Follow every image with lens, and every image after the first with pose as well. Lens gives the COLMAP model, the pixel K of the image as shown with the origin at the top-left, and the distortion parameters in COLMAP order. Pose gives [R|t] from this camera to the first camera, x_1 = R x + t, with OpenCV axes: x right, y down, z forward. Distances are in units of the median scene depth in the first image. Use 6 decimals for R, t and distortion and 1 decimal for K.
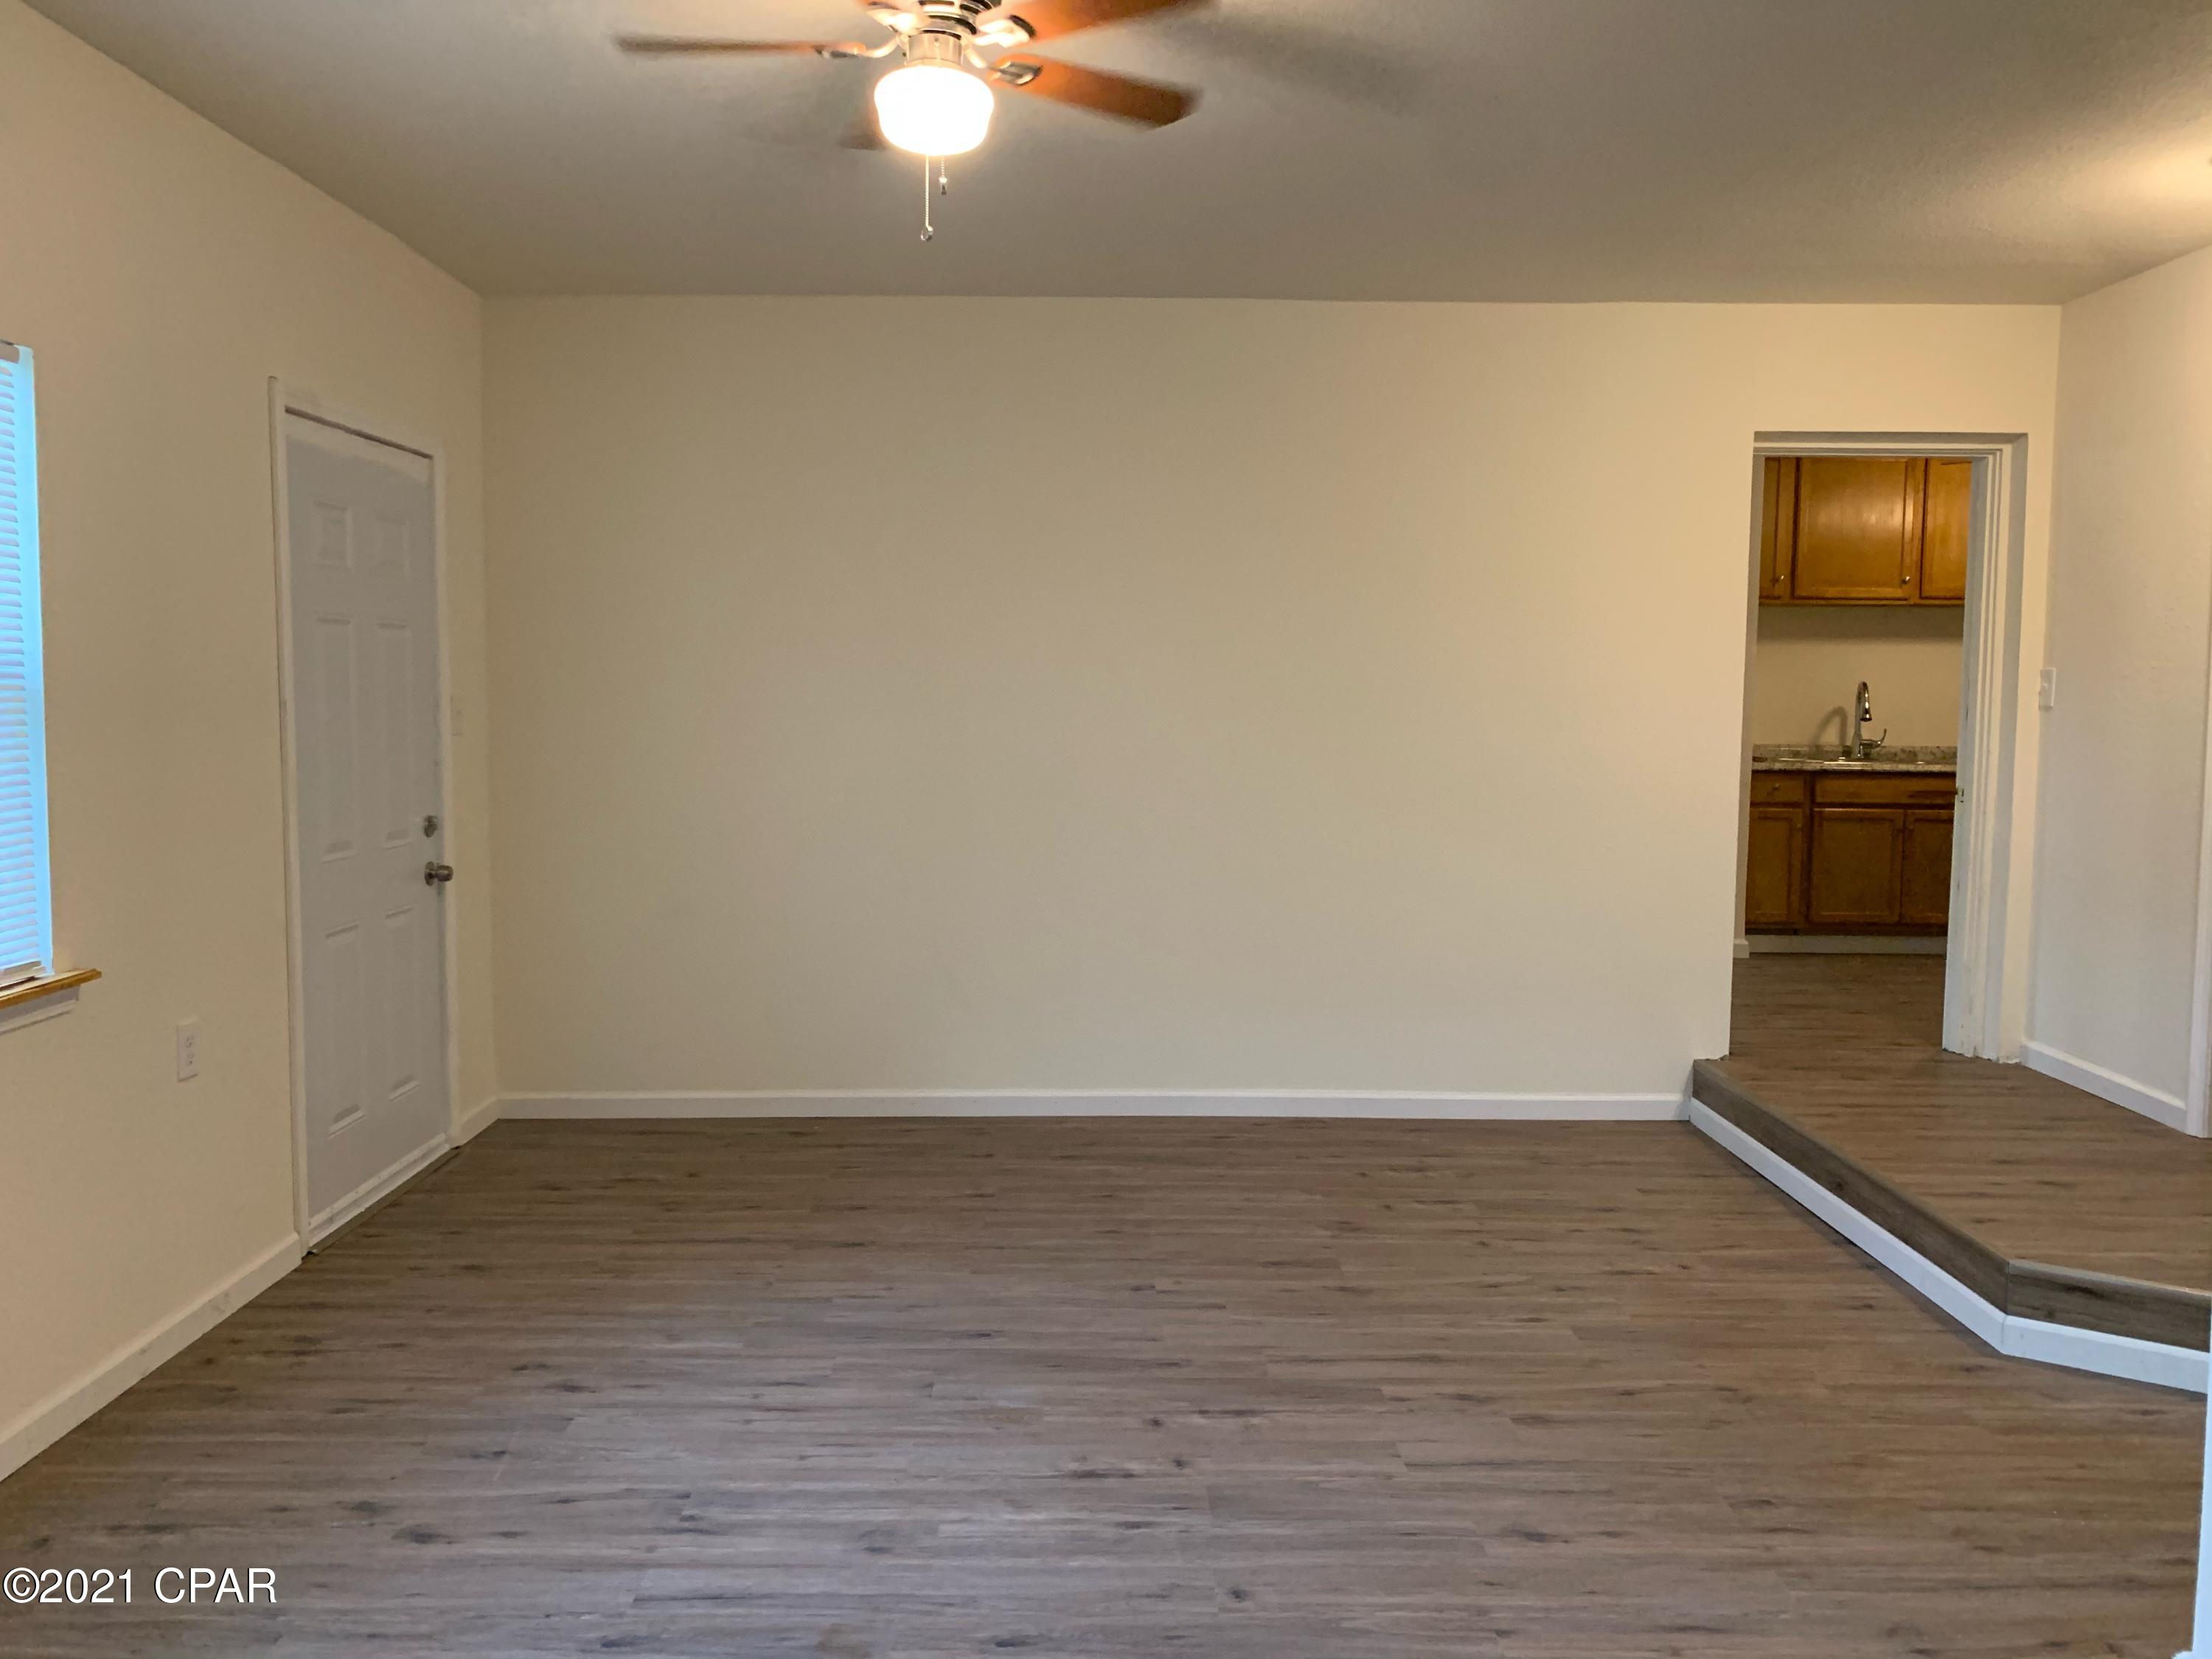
lens RADIAL K [[1710.0, 0, 1103.7], [0, 1710.0, 802.8], [0, 0, 1]] dist [0.001839, 0.003205]
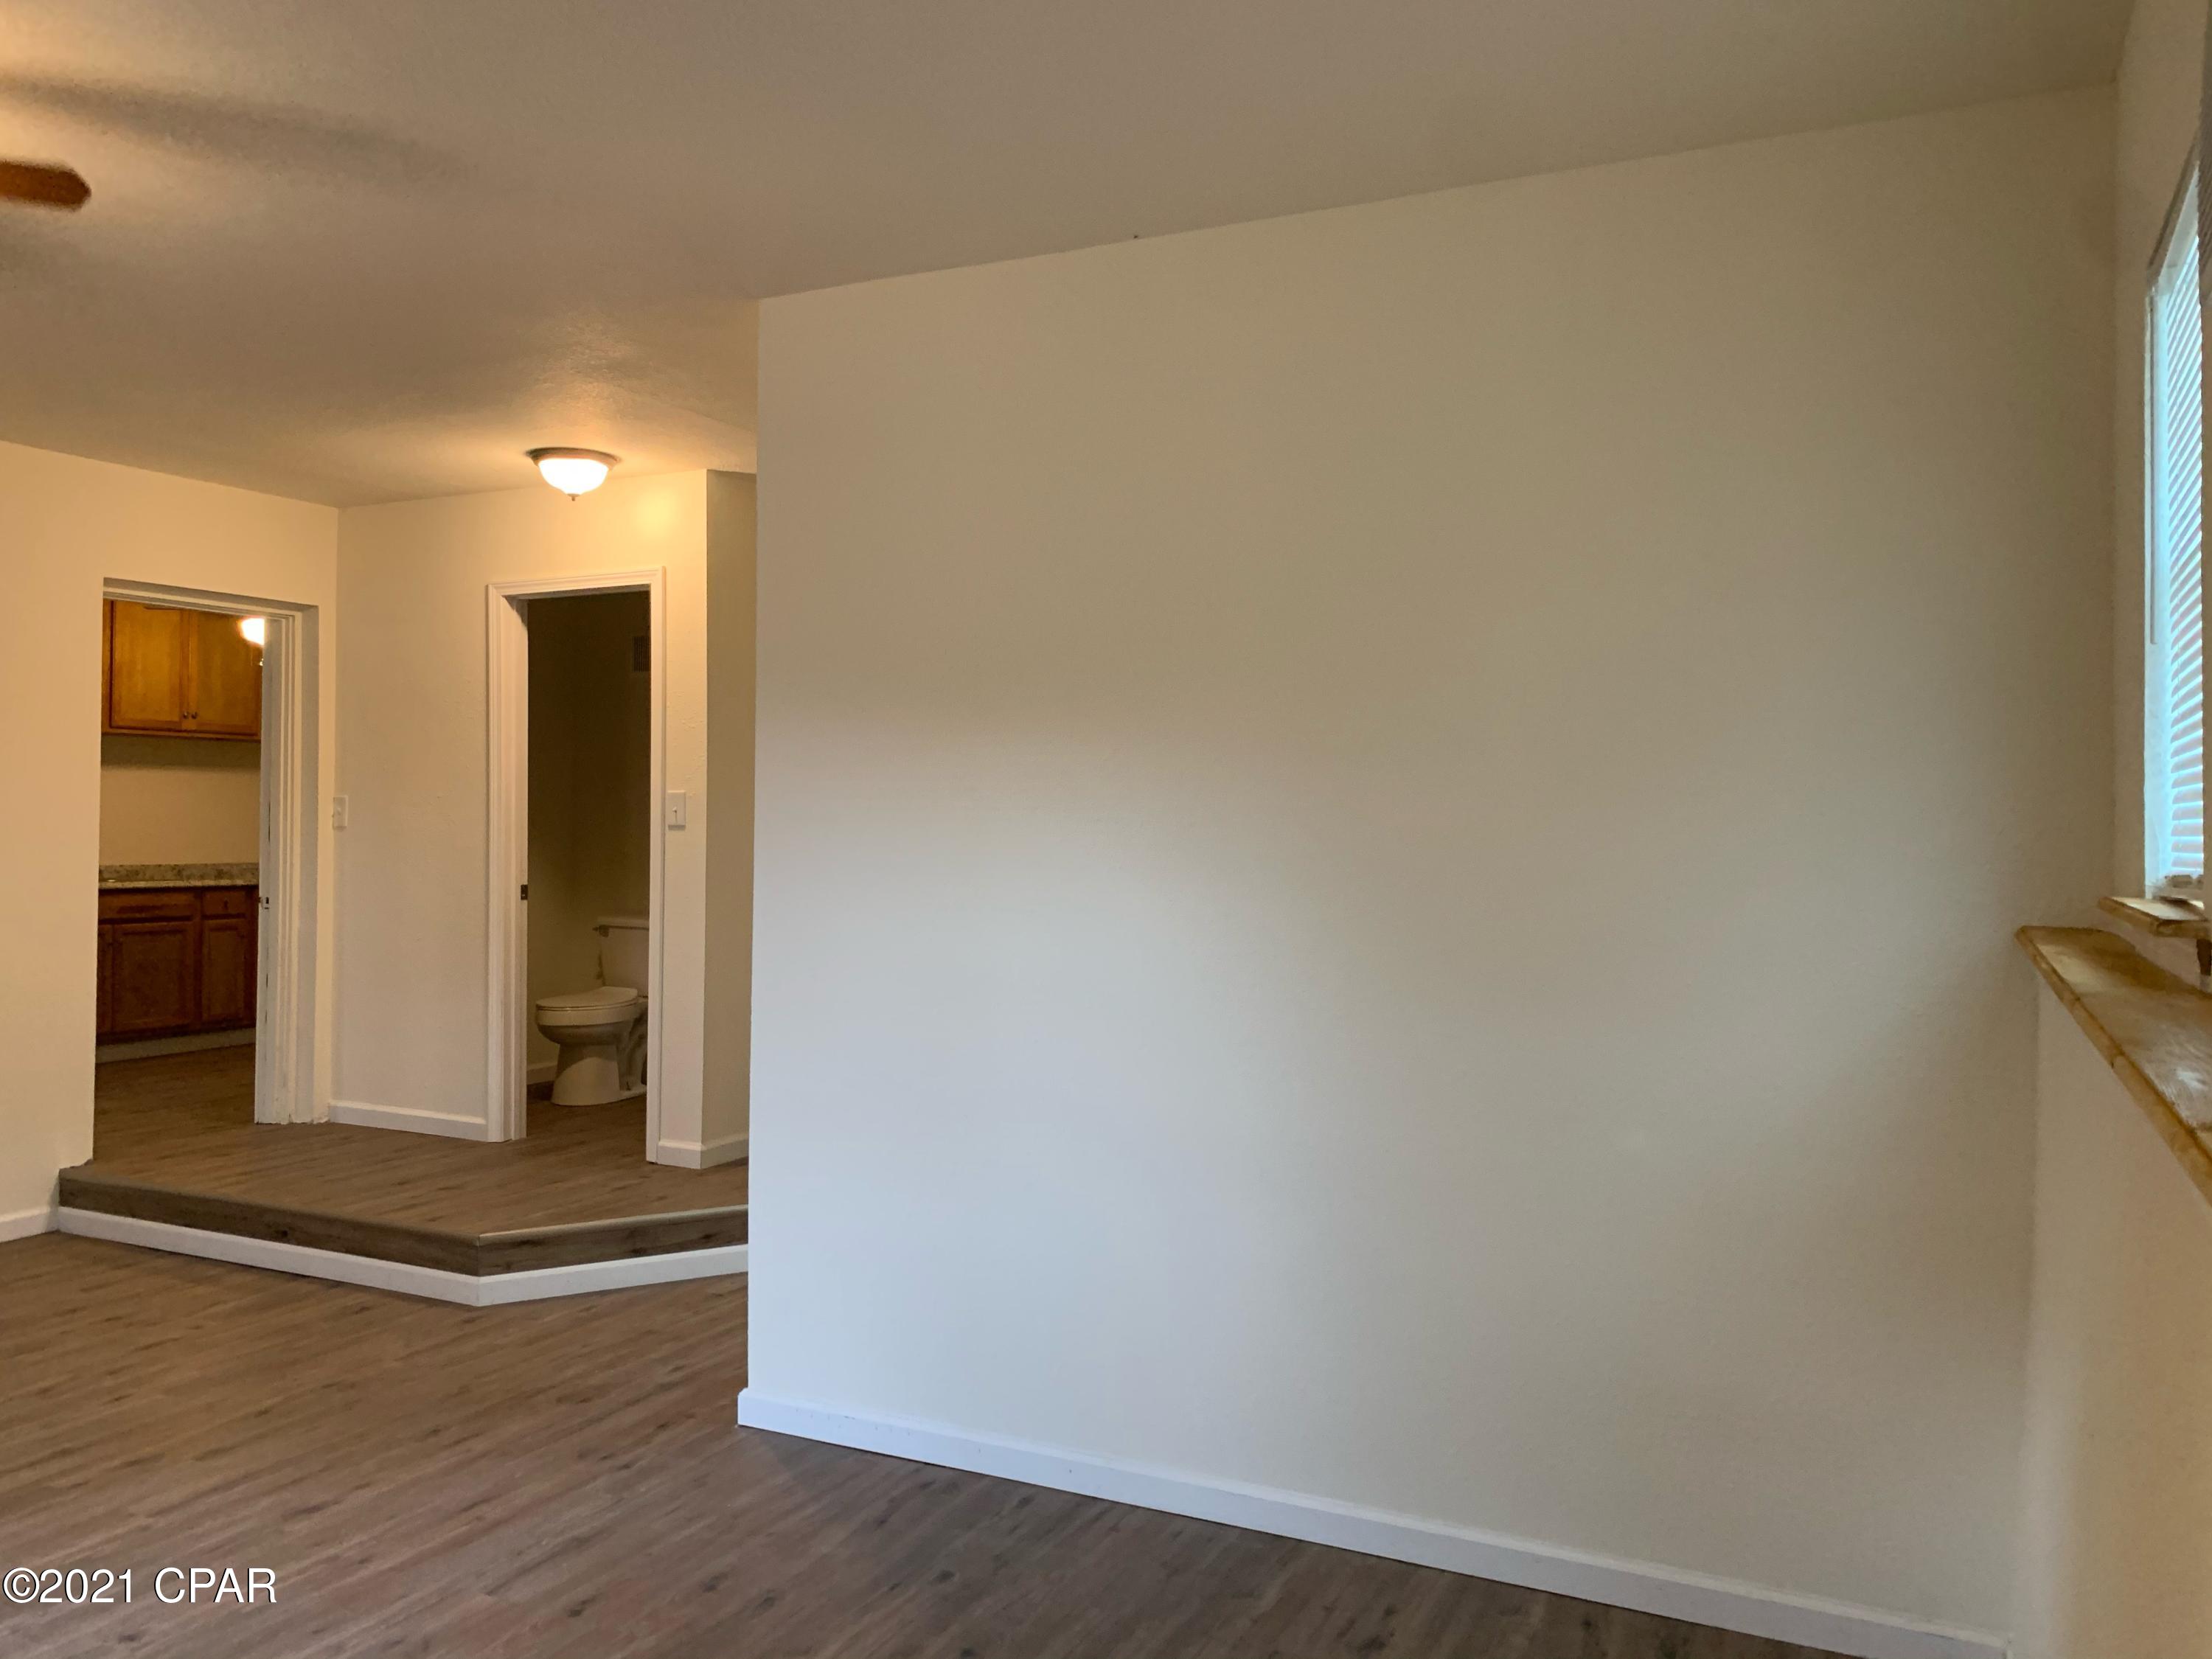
lens RADIAL K [[1701.2, 0, 1106.0], [0, 1701.2, 829.5], [0, 0, 1]] dist [0.005088, 0.005216]
pose [[0.443075, -0.010214, 0.896426, -0.434497], [0.058200, 0.998153, -0.017393, -0.001392], [-0.894593, 0.059879, 0.442852, -0.056798]]
